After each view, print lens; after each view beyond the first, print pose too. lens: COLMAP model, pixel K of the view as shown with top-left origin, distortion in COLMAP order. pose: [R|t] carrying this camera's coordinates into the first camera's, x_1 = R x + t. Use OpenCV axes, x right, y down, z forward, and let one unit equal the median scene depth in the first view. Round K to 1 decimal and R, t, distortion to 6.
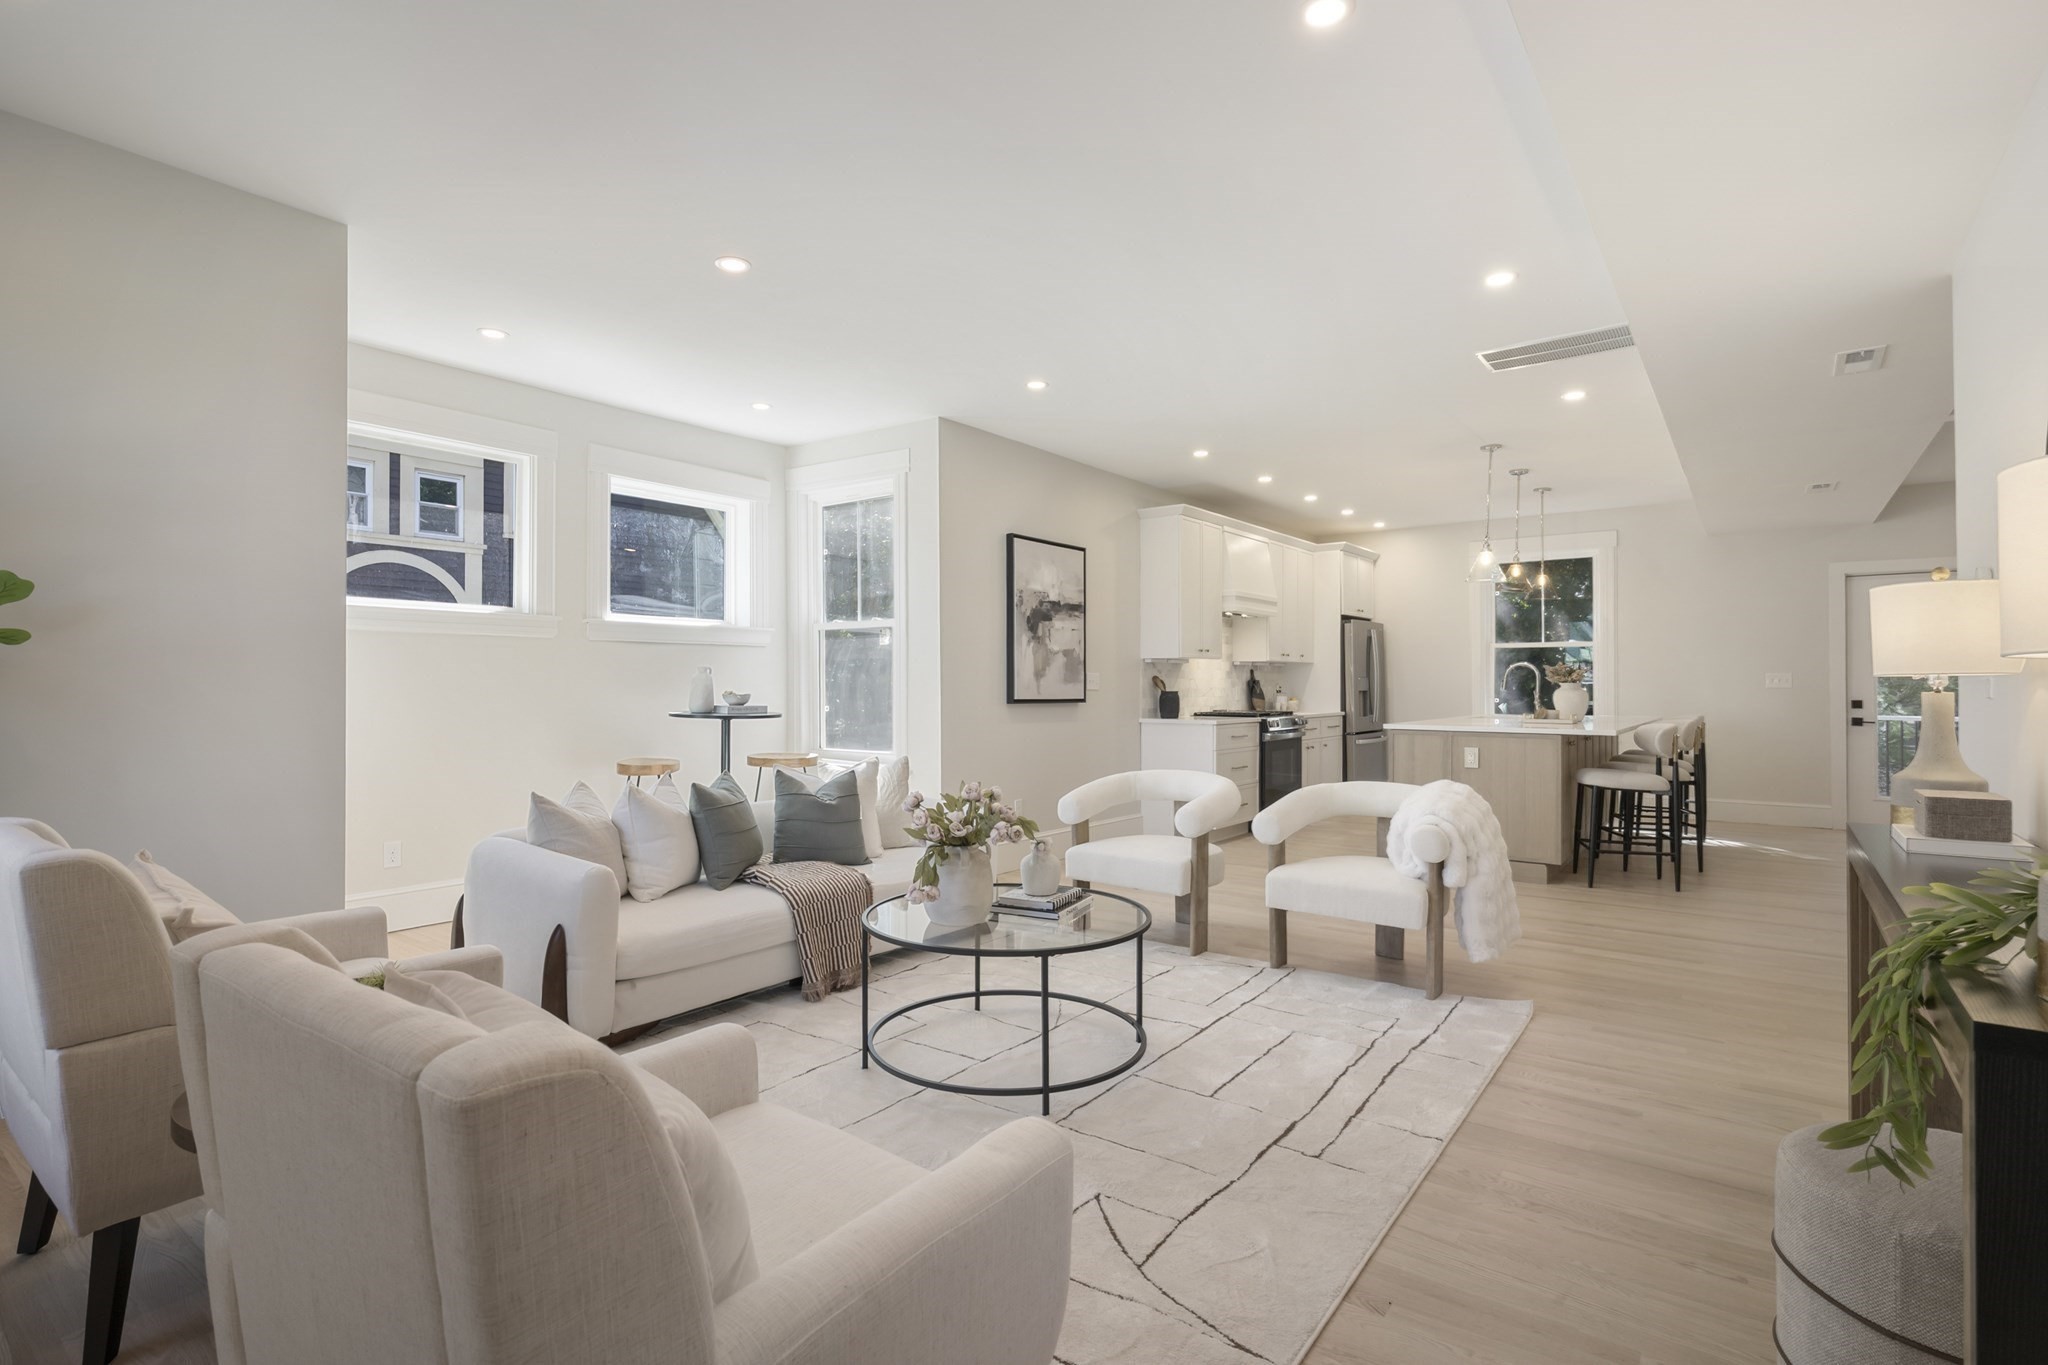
lens RADIAL K [[990.8, 0, 1018.1], [0, 990.8, 682.0], [0, 0, 1]] dist [0.000838, 0.001542]
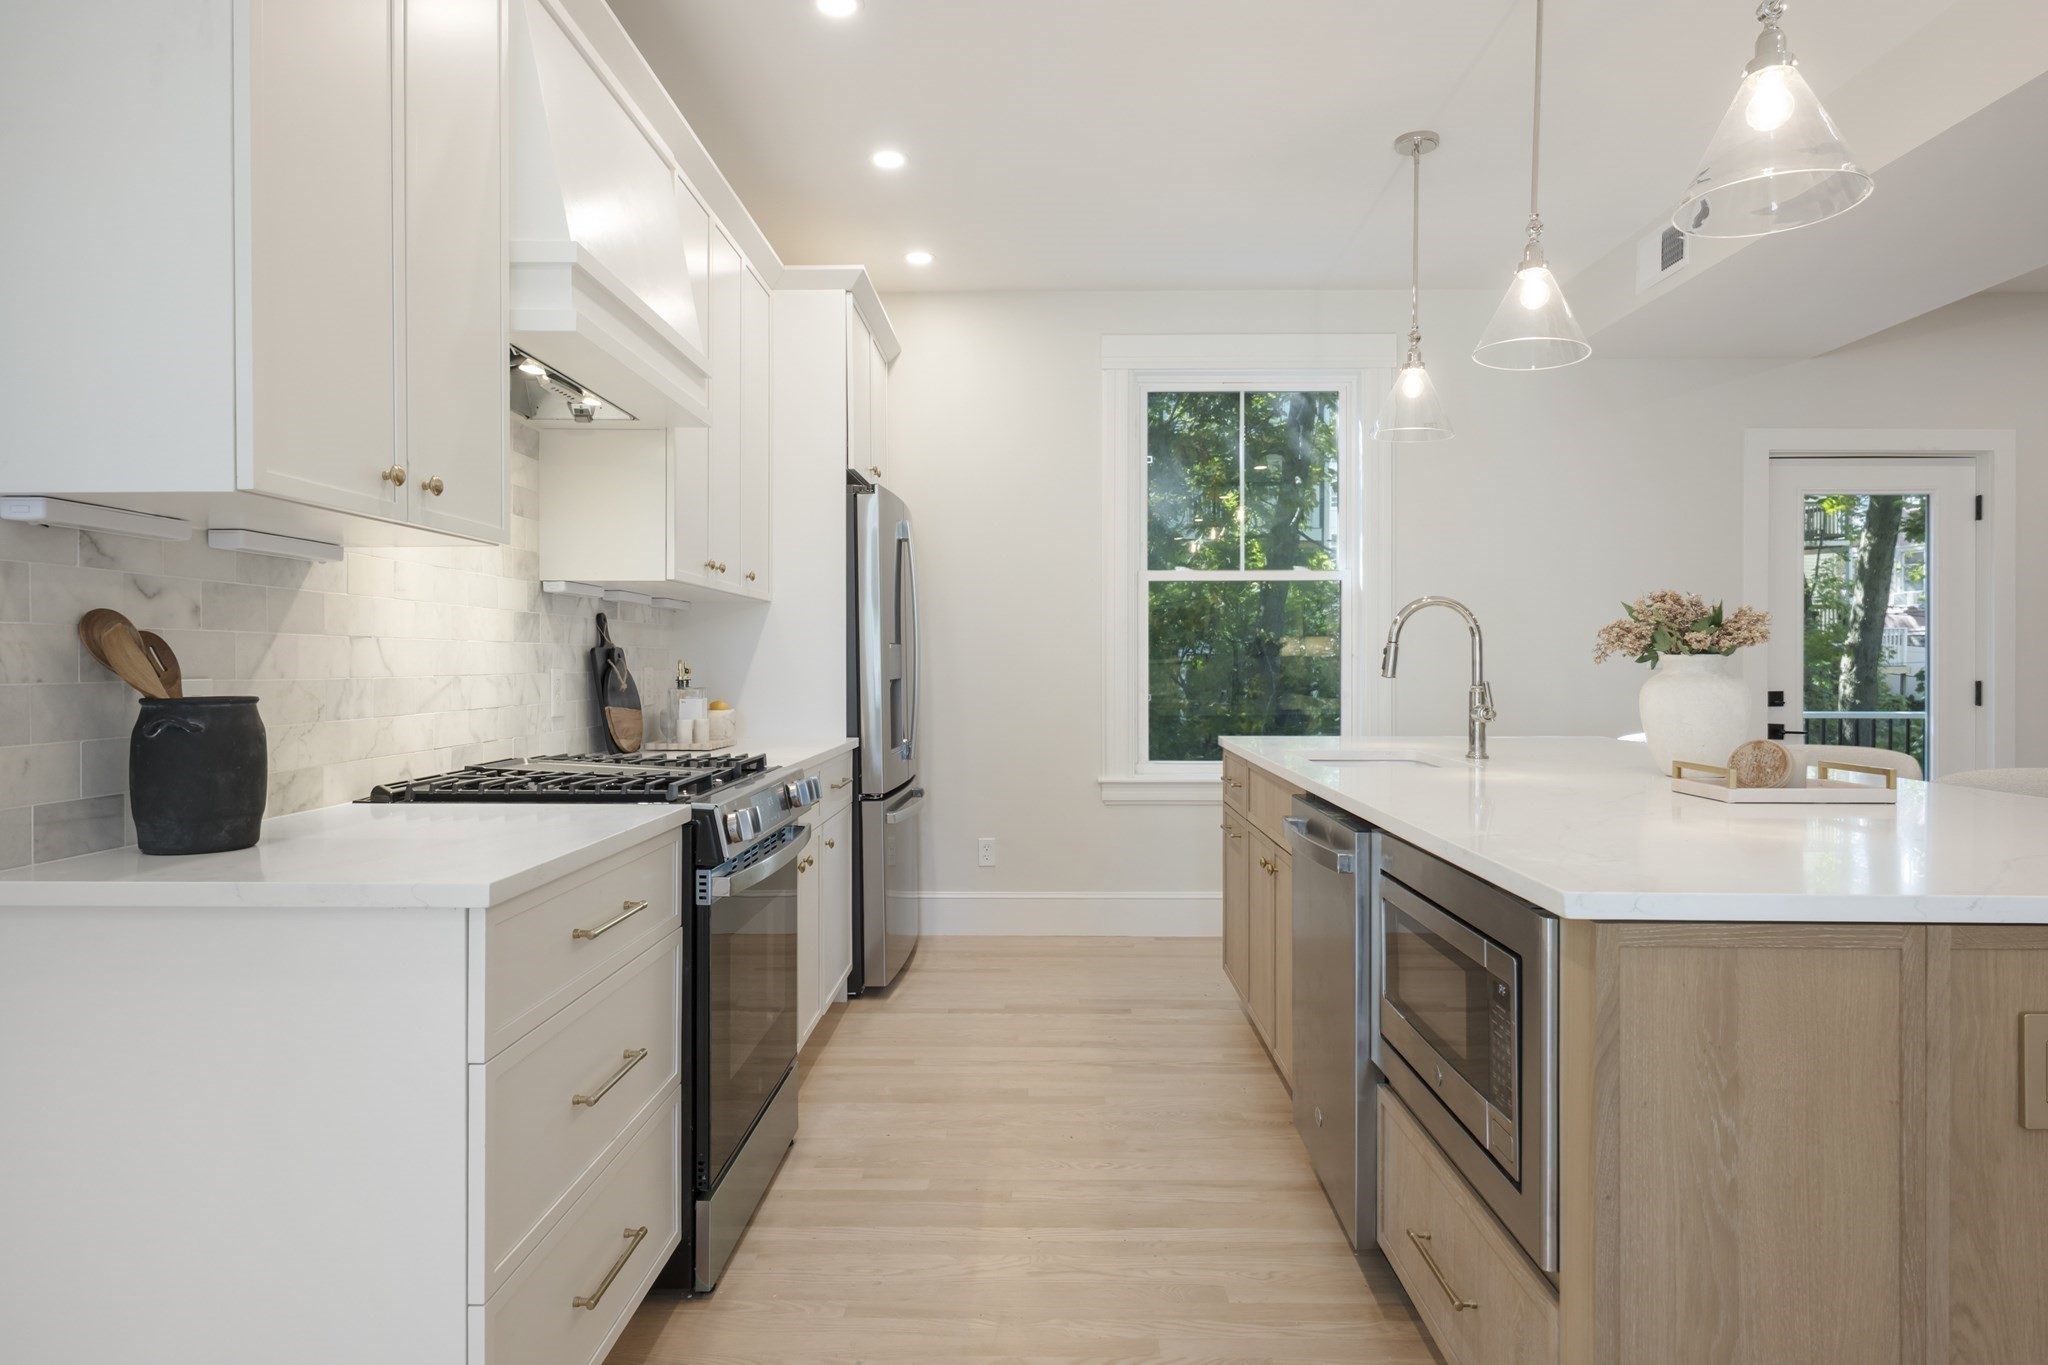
lens RADIAL K [[1185.1, 0, 1013.0], [0, 1185.1, 664.3], [0, 0, 1]] dist [0.001091, -0.000596]
pose [[0.808768, -0.000890, 0.588128, 0.143417], [-0.000247, 0.999998, 0.001854, 0.002999], [-0.588128, -0.001644, 0.808766, 0.729939]]
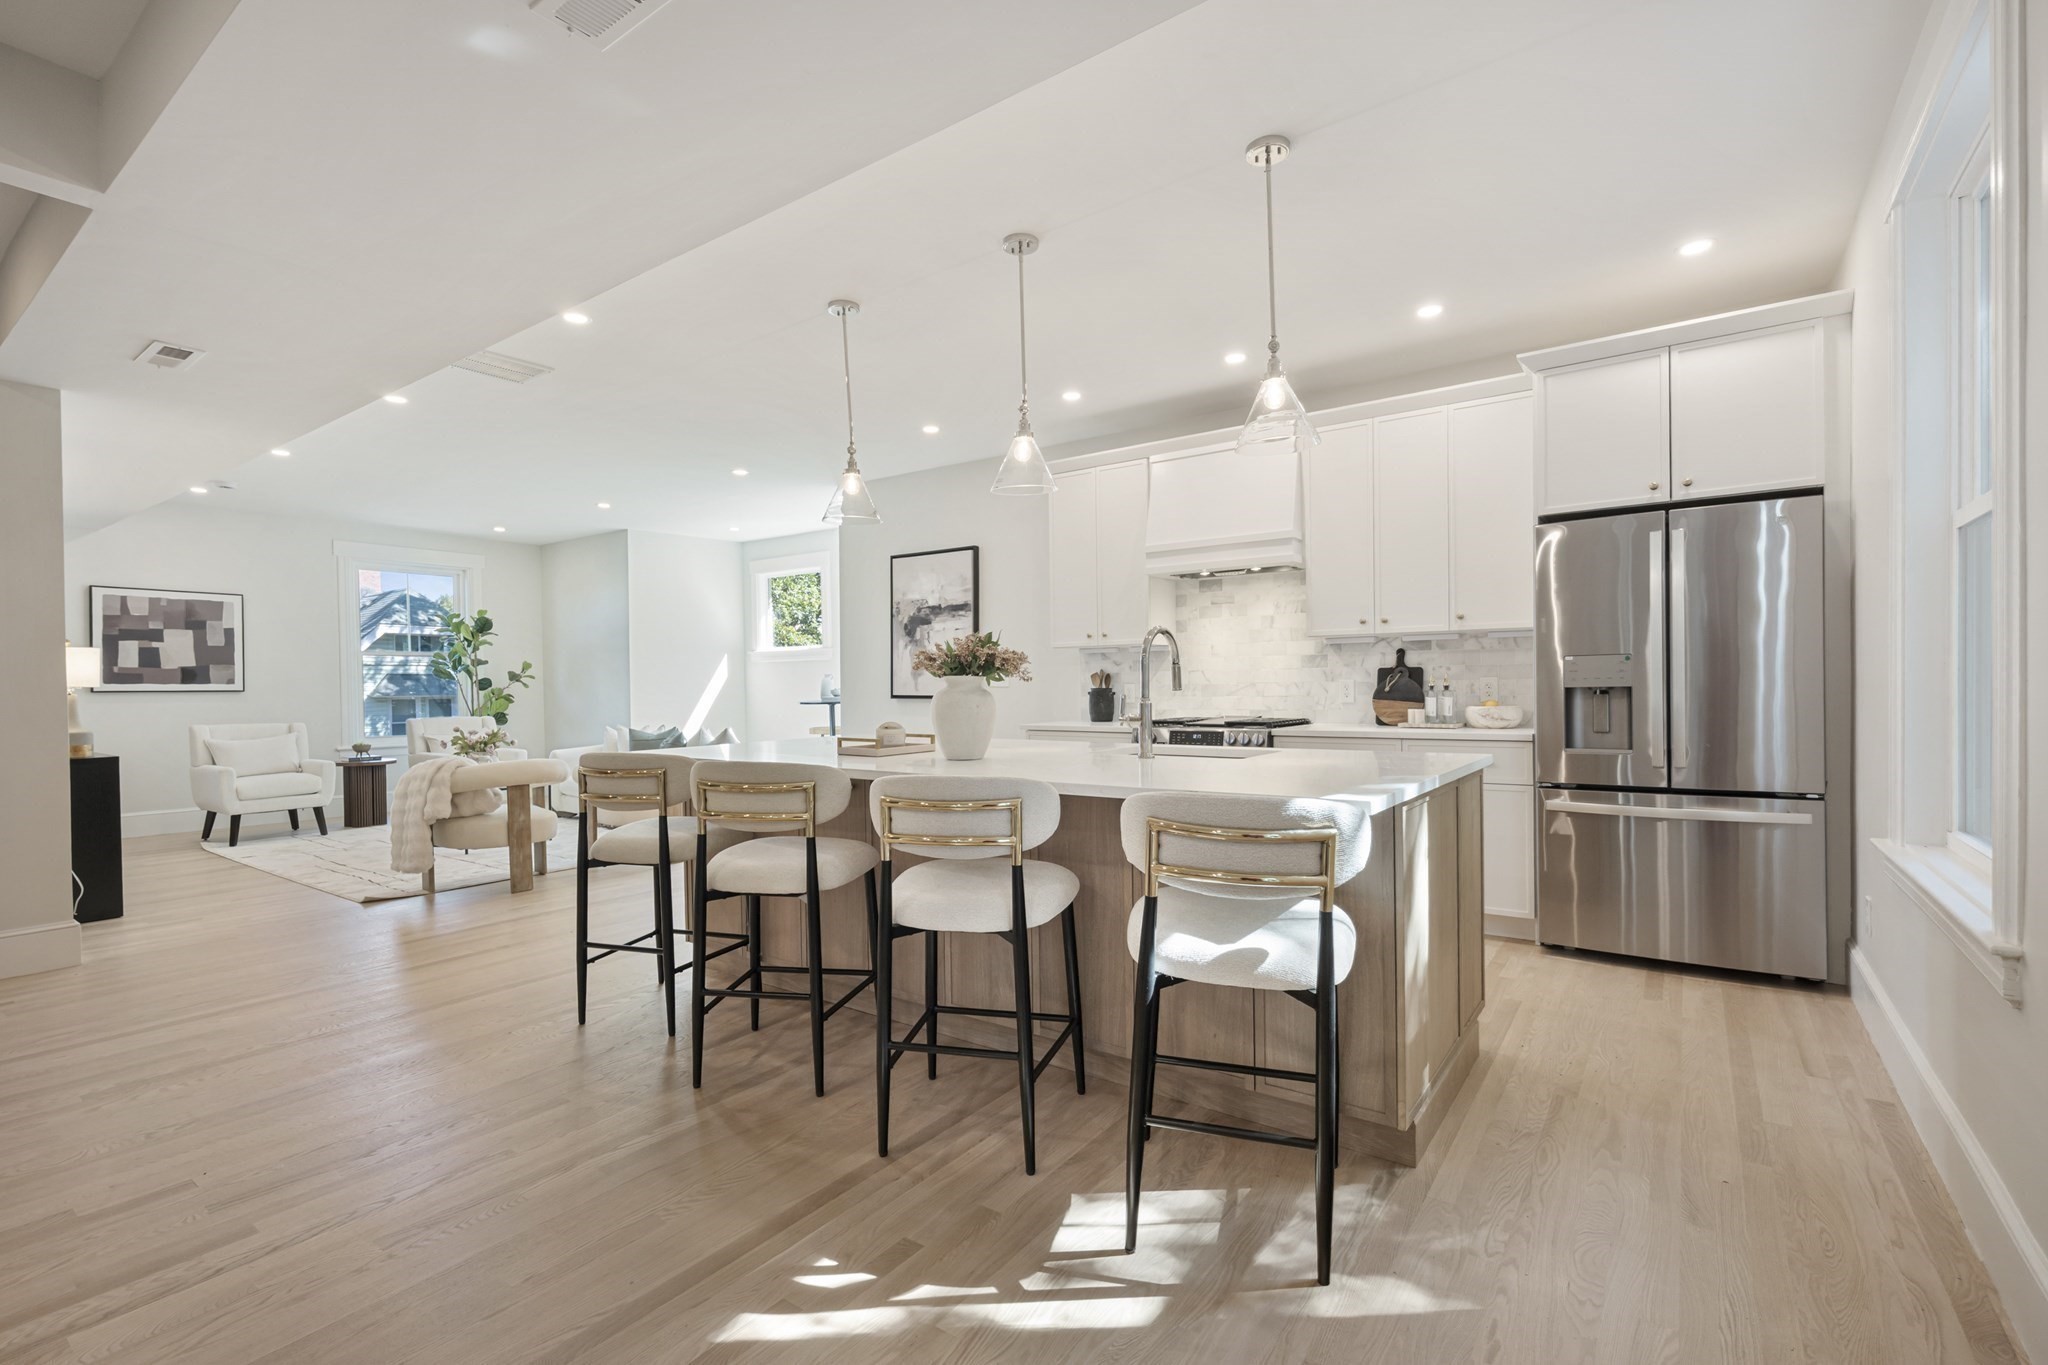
lens RADIAL K [[923.7, 0, 976.2], [0, 923.7, 688.7], [0, 0, 1]] dist [0.000232, -0.001066]
pose [[-0.011849, 0.004627, -0.999919, 0.883973], [0.014792, 0.999881, 0.004452, 0.004879], [0.999820, -0.014738, -0.011916, 0.892225]]
